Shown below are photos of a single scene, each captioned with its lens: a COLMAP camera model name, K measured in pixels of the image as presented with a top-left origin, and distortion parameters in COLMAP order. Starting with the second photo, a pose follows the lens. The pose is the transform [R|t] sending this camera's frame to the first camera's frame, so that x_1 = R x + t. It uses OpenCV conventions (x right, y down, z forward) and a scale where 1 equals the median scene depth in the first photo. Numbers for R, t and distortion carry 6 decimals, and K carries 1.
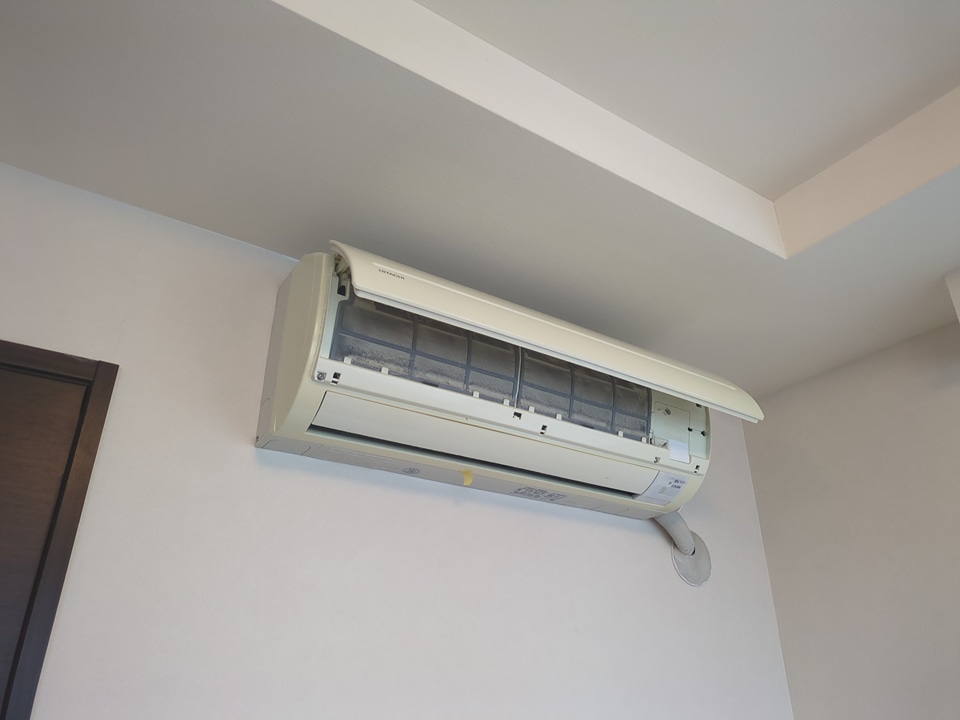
lens RADIAL K [[712.3, 0, 480.0], [0, 712.3, 360.0], [0, 0, 1]] dist [-0.000246, -0.000026]
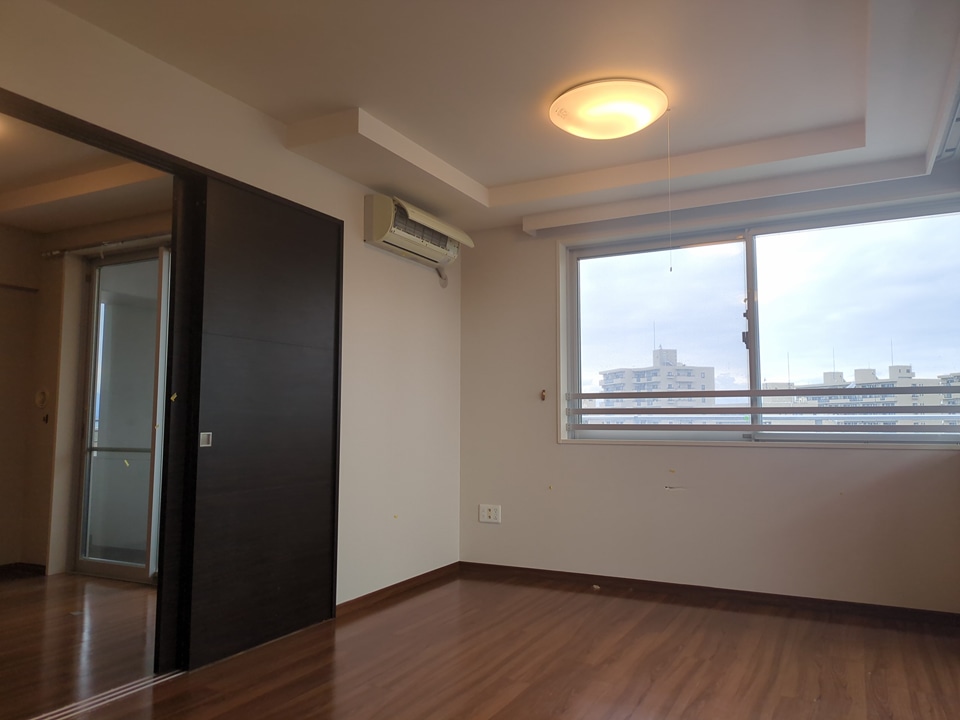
lens RADIAL K [[712.3, 0, 480.0], [0, 712.3, 360.0], [0, 0, 1]] dist [-0.000246, -0.000026]
pose [[0.871363, 0.037246, 0.489222, -1.436303], [-0.211736, 0.928032, 0.306472, -0.538424], [-0.442599, -0.370634, 0.816539, -2.385479]]
